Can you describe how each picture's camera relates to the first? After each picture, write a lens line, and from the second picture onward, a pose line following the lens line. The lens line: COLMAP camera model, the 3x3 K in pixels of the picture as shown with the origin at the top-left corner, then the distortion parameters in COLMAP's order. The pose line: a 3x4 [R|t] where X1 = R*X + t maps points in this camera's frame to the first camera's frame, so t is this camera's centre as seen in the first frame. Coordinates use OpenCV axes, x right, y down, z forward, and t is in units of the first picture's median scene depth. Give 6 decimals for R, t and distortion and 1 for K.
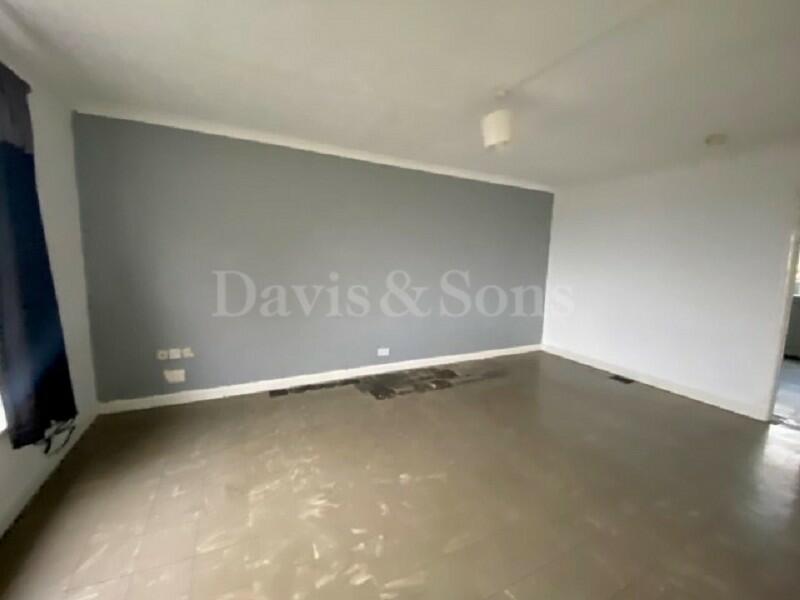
lens RADIAL K [[323.6, 0, 400.6], [0, 323.6, 296.3], [0, 0, 1]] dist [-0.002506, -0.000771]
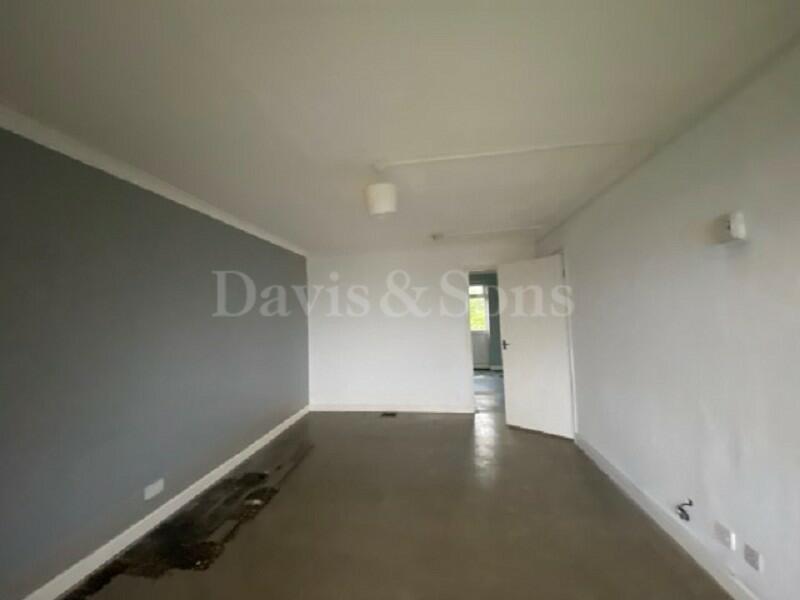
lens RADIAL K [[323.6, 0, 399.9], [0, 323.6, 301.8], [0, 0, 1]] dist [-0.002506, -0.000771]
pose [[0.590768, -0.026381, 0.806410, -0.277085], [0.148675, 0.985910, -0.076665, -0.065538], [-0.793025, 0.165184, 0.586366, 0.226996]]
